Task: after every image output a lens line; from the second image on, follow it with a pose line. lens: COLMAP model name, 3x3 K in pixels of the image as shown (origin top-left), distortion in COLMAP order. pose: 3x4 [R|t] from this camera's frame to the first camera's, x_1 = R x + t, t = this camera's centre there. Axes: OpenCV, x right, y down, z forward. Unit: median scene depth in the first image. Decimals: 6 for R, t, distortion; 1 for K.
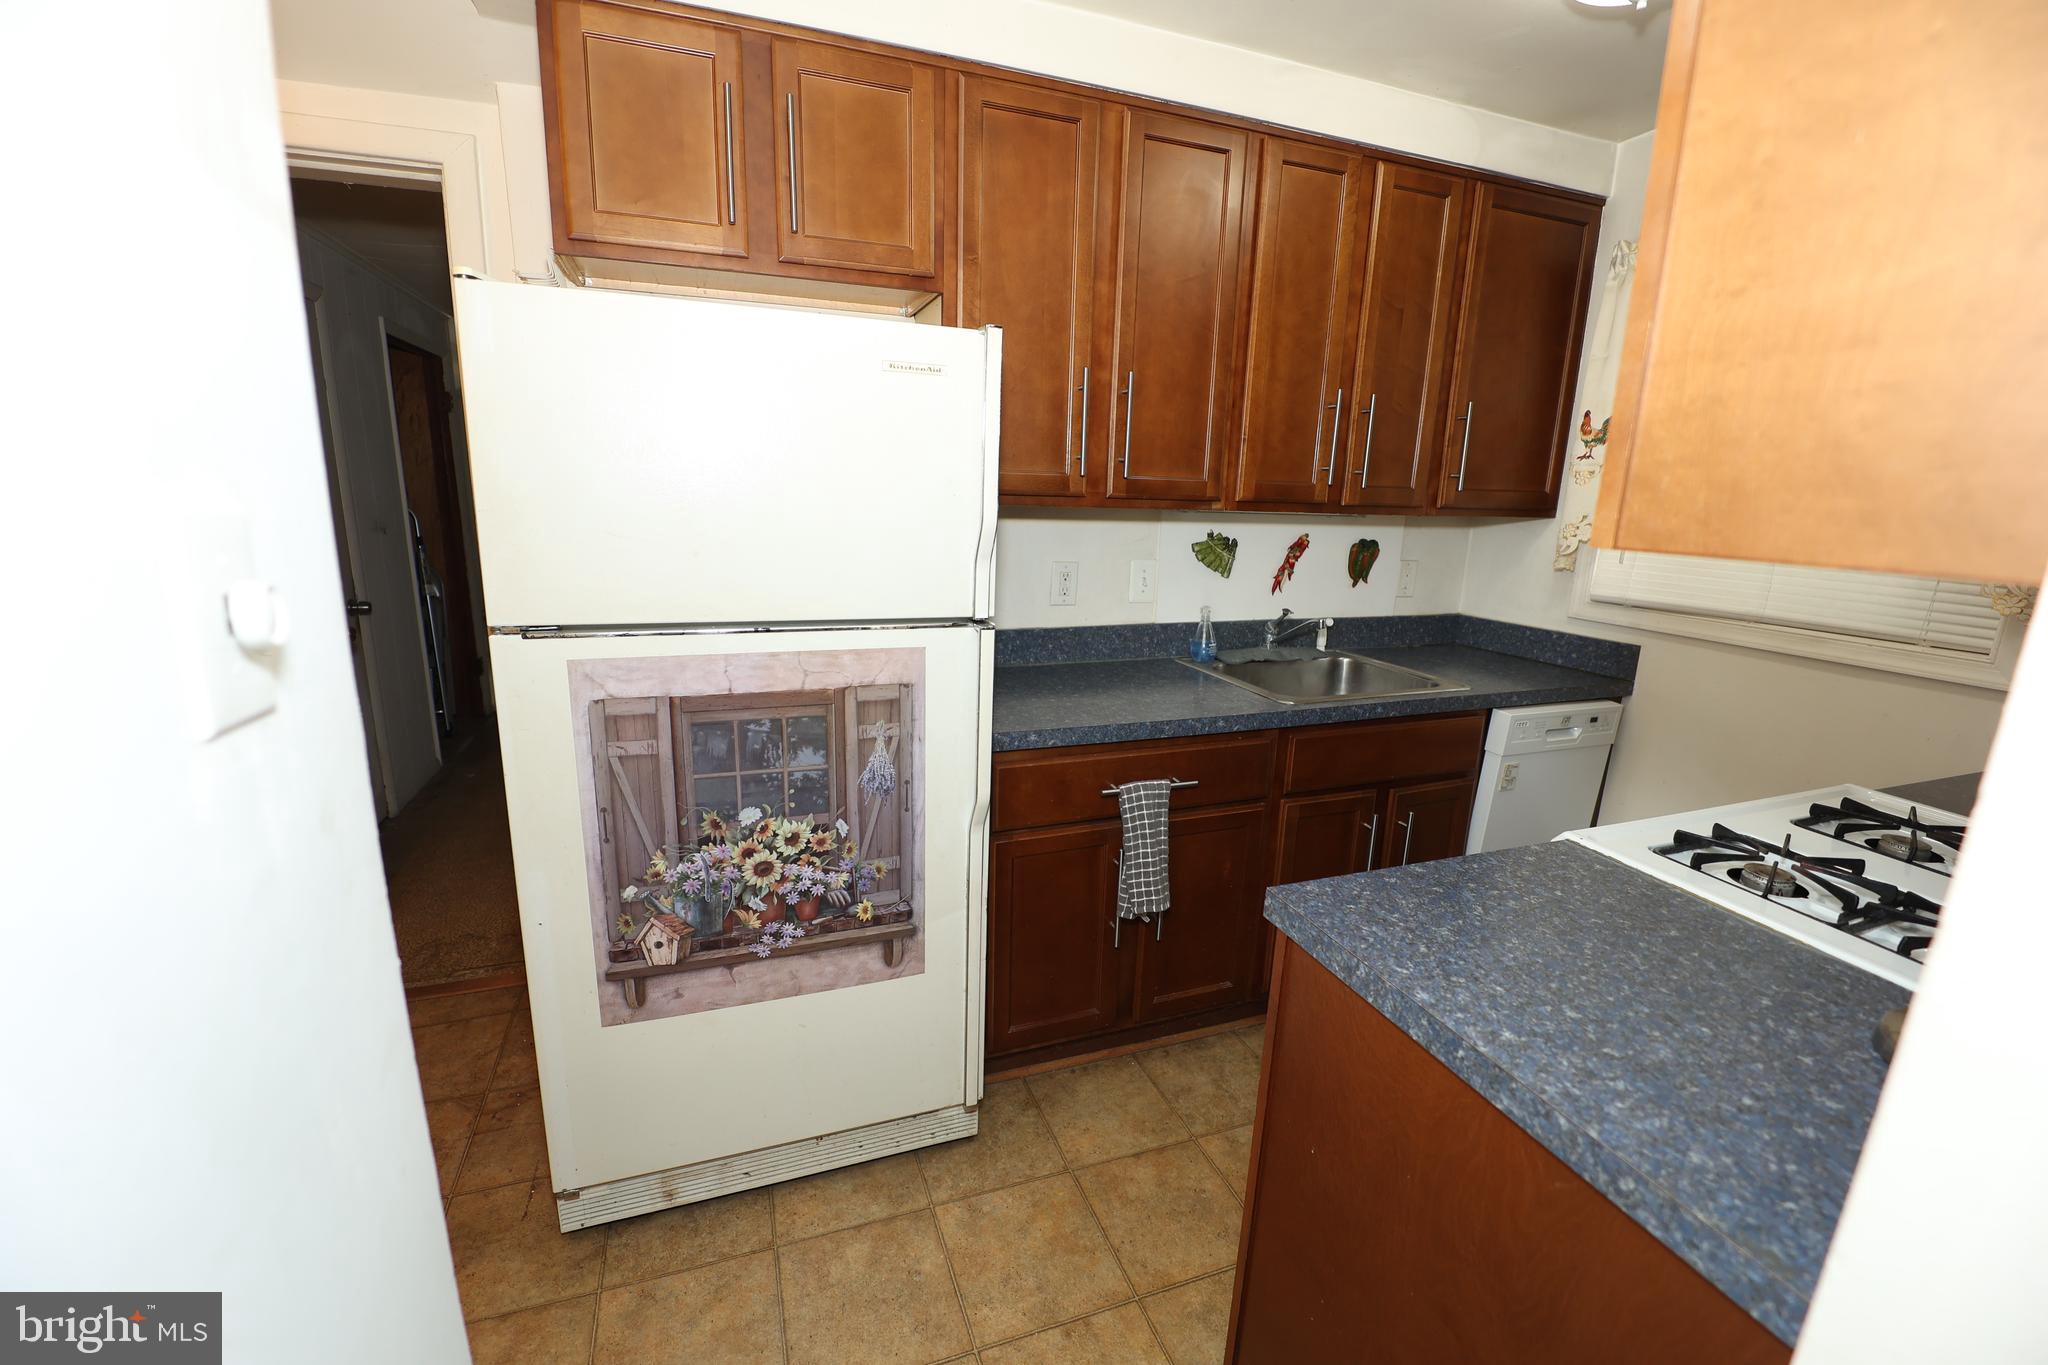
lens RADIAL K [[826.0, 0, 1024.5], [0, 826.0, 678.1], [0, 0, 1]] dist [-0.014477, -0.000077]
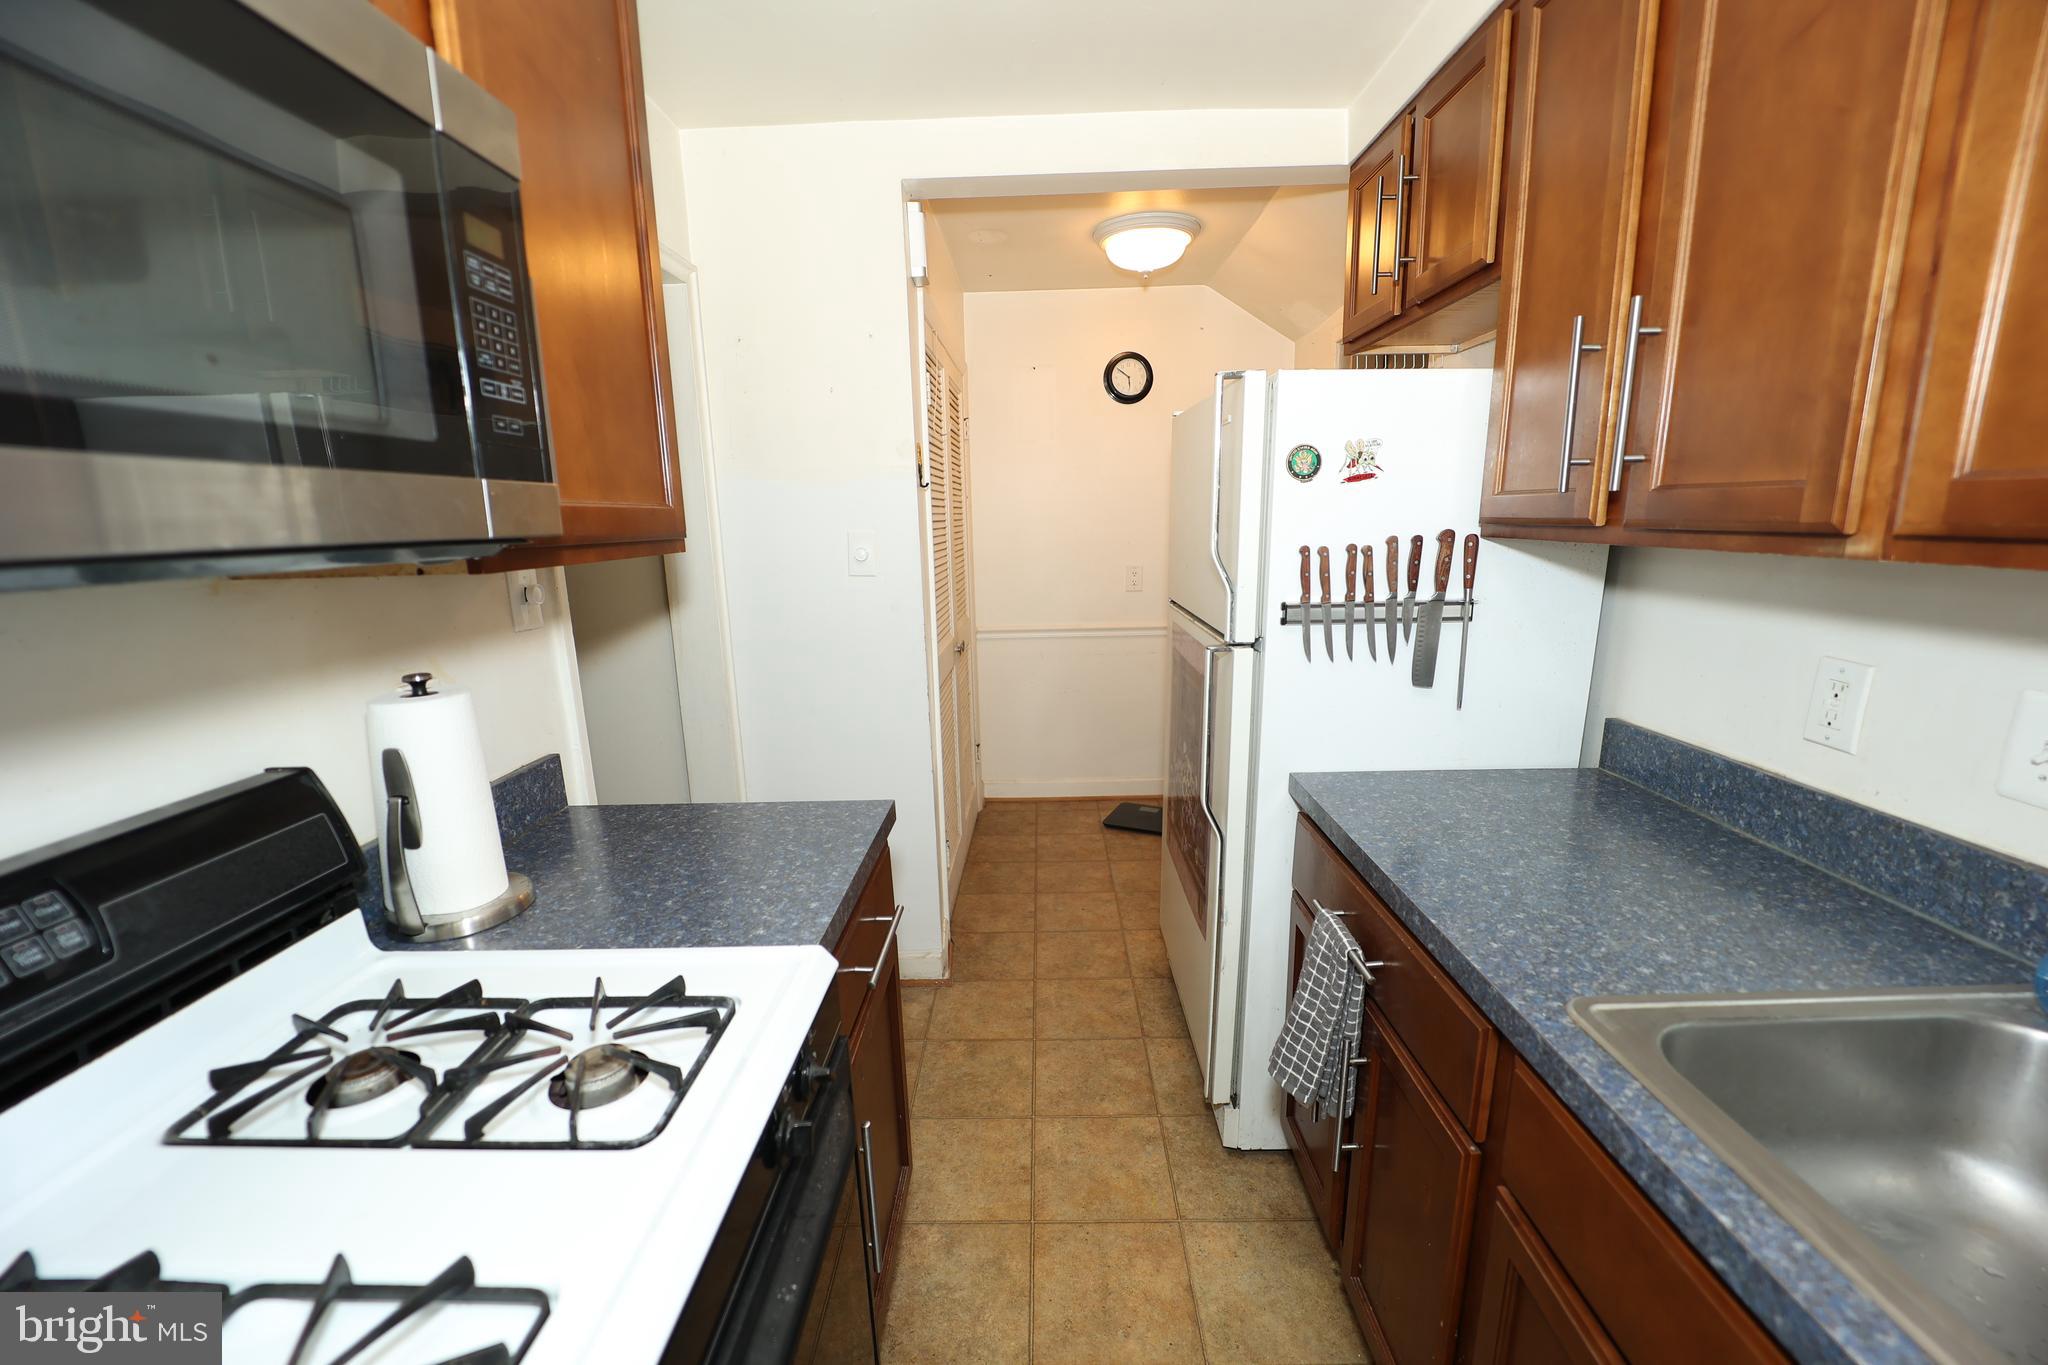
lens RADIAL K [[826.0, 0, 1027.2], [0, 826.0, 690.1], [0, 0, 1]] dist [-0.014477, -0.000077]
pose [[-0.355824, 0.171036, -0.918769, 1.087185], [-0.198899, 0.946727, 0.253271, -0.244674], [0.913142, 0.272863, -0.302850, 1.154059]]
